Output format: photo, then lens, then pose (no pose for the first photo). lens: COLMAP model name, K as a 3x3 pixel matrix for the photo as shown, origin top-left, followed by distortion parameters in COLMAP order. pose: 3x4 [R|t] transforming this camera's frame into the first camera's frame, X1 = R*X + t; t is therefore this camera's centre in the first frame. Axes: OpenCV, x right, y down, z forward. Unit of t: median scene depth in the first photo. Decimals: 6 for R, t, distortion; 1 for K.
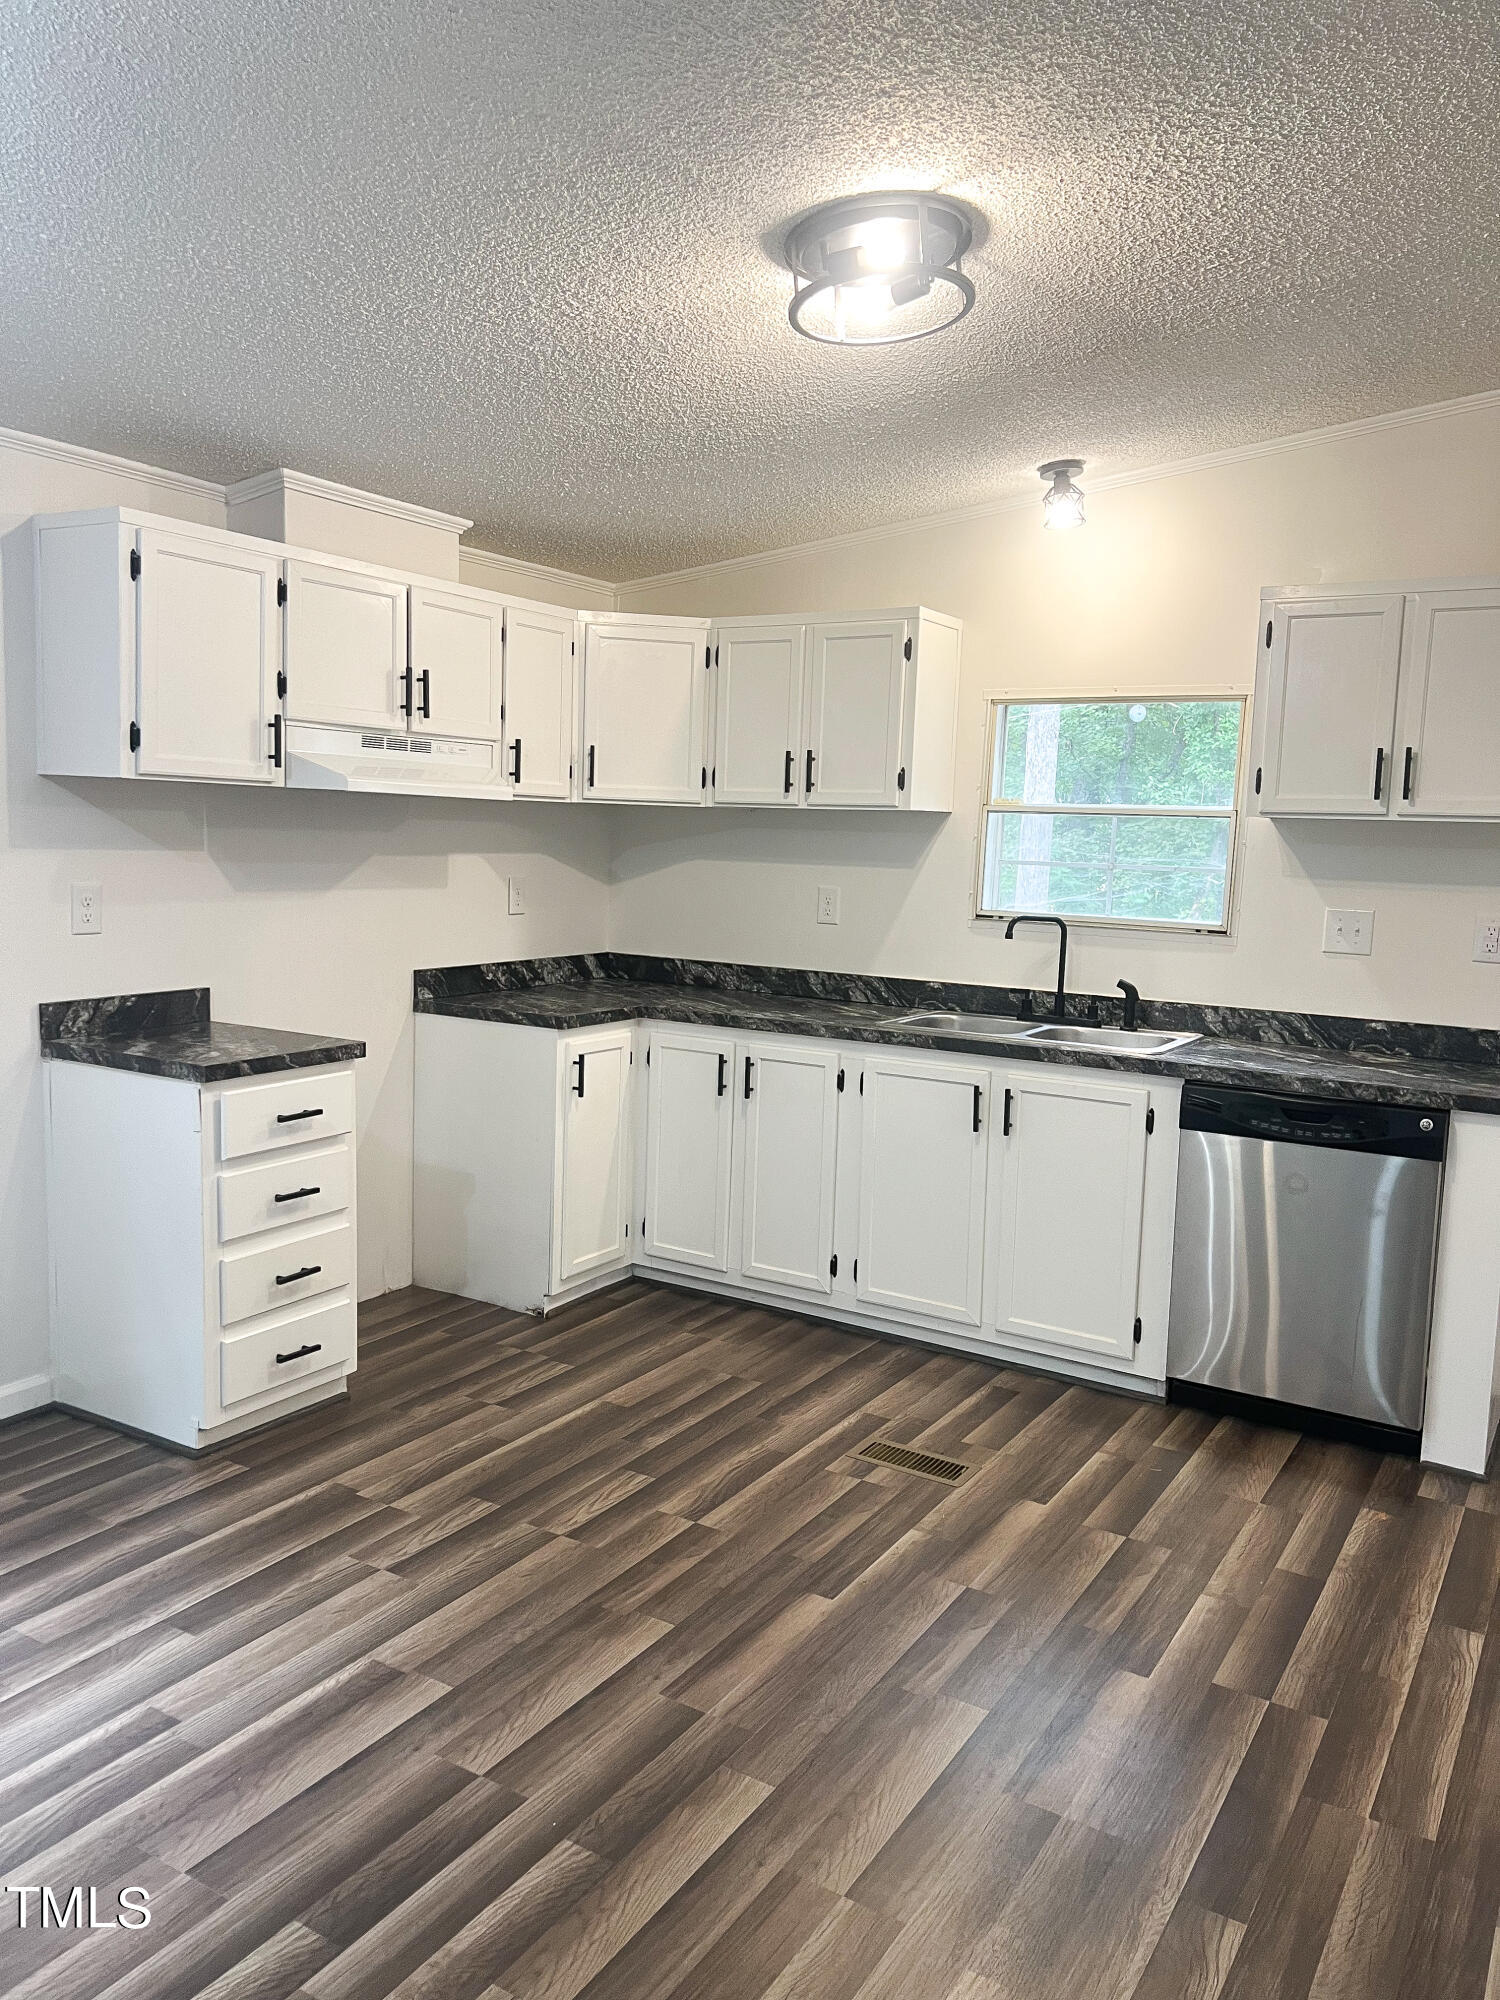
lens RADIAL K [[1469.5, 0, 745.5], [0, 1469.5, 989.0], [0, 0, 1]] dist [0.099599, -0.140811]
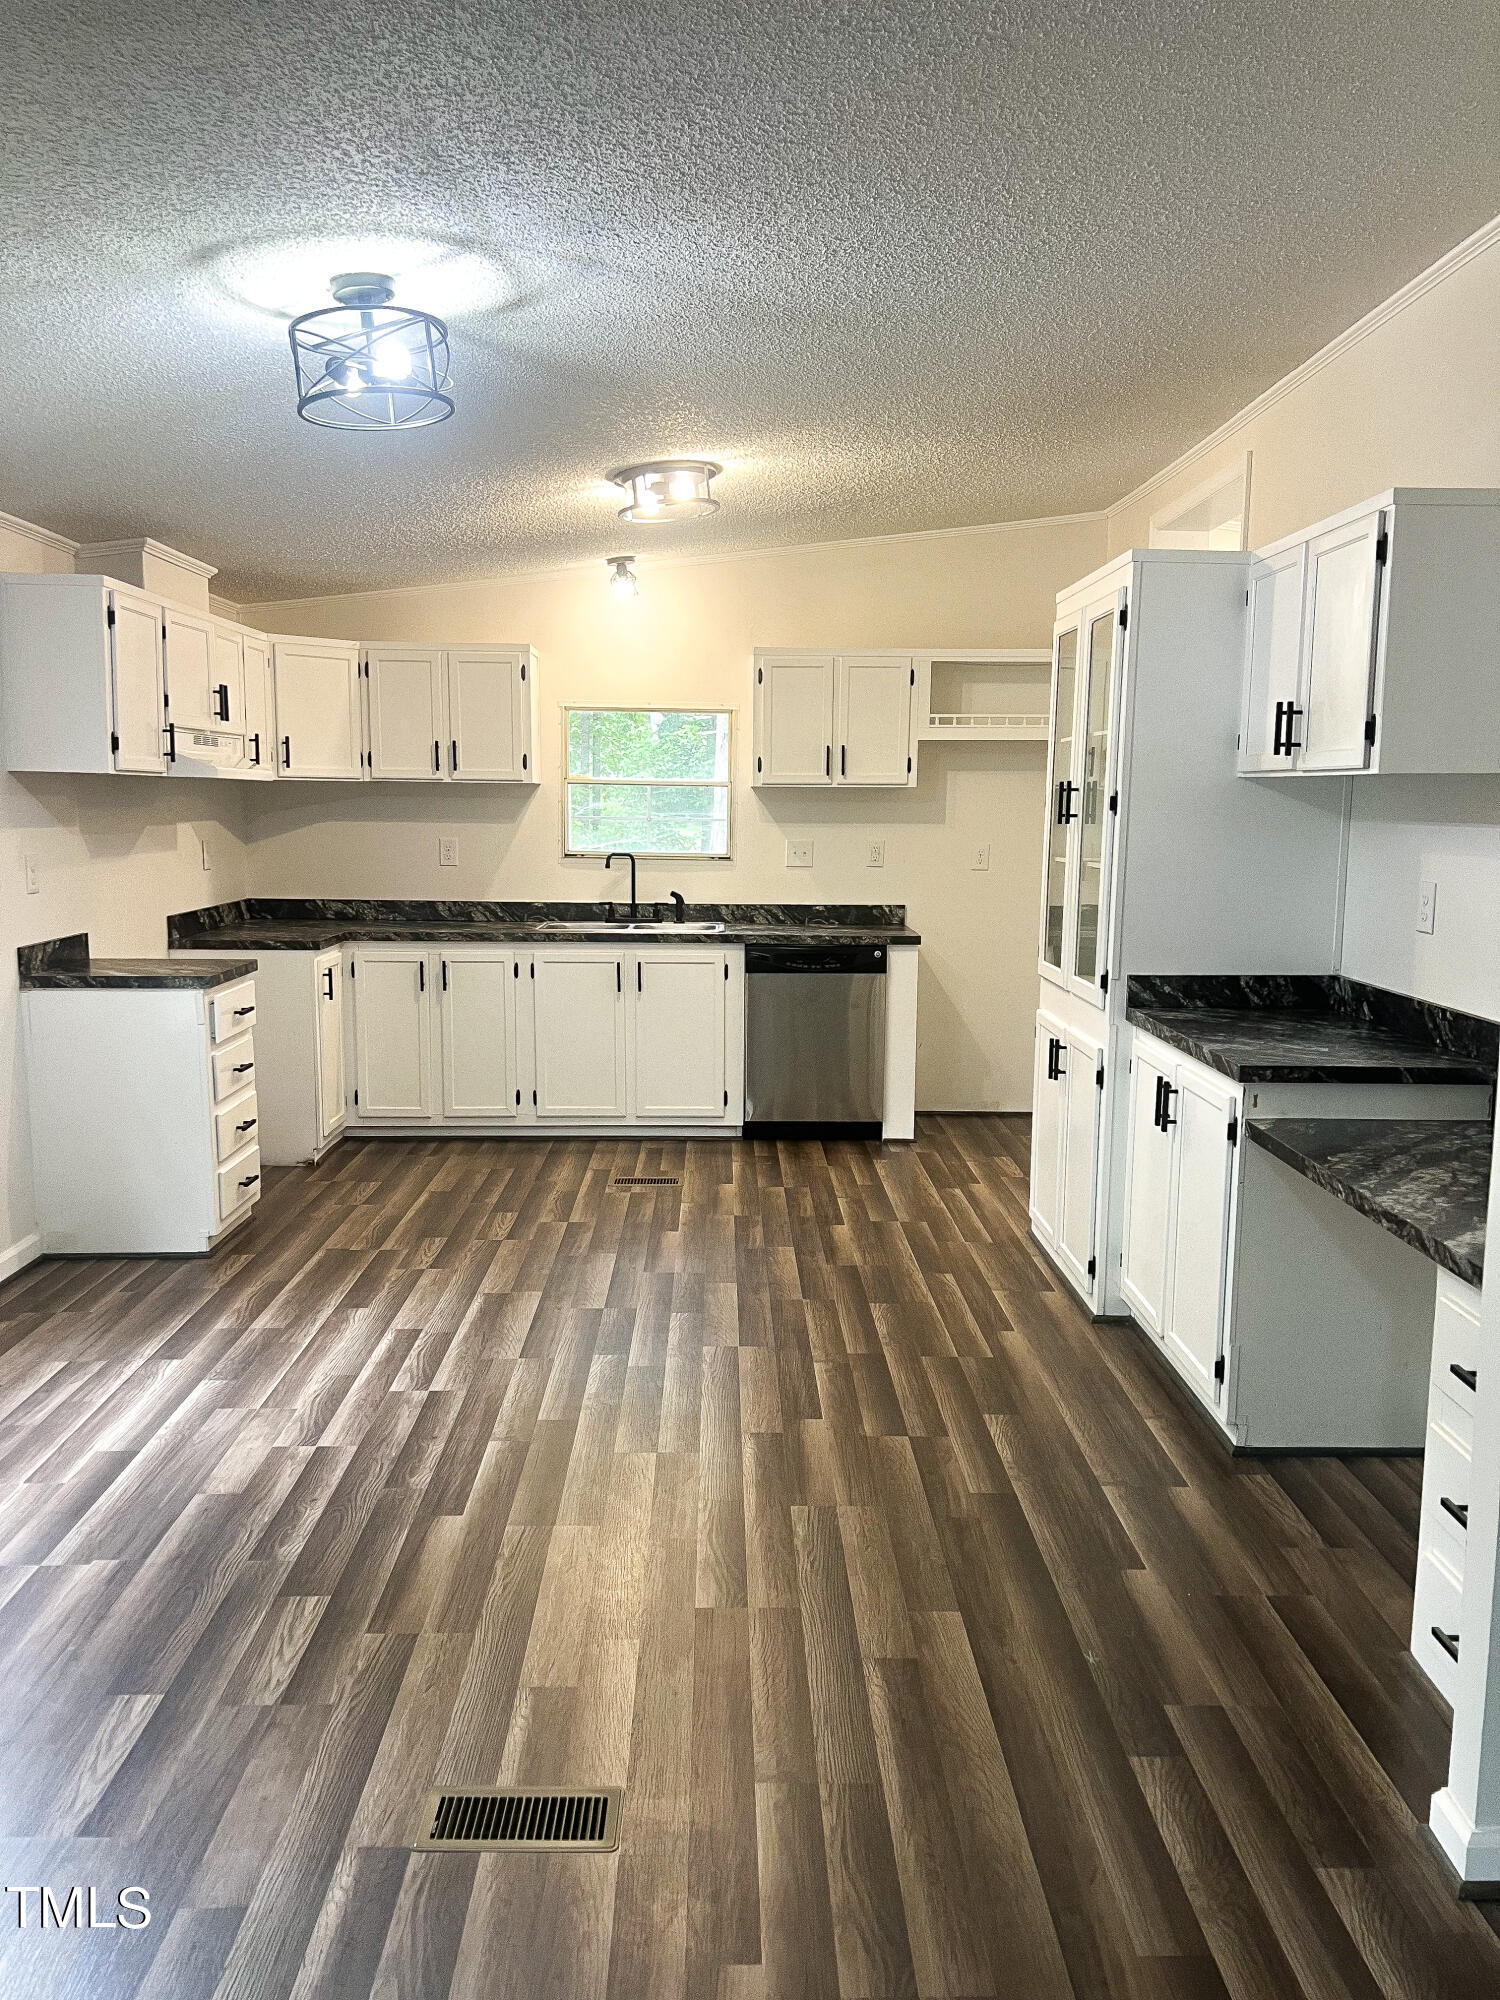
lens RADIAL K [[1469.5, 0, 745.5], [0, 1469.5, 989.0], [0, 0, 1]] dist [0.099599, -0.140811]
pose [[0.843493, -0.092306, 0.529149, -0.532071], [0.074832, 0.995711, 0.054407, 0.018741], [-0.531901, -0.006295, 0.846783, -0.370307]]
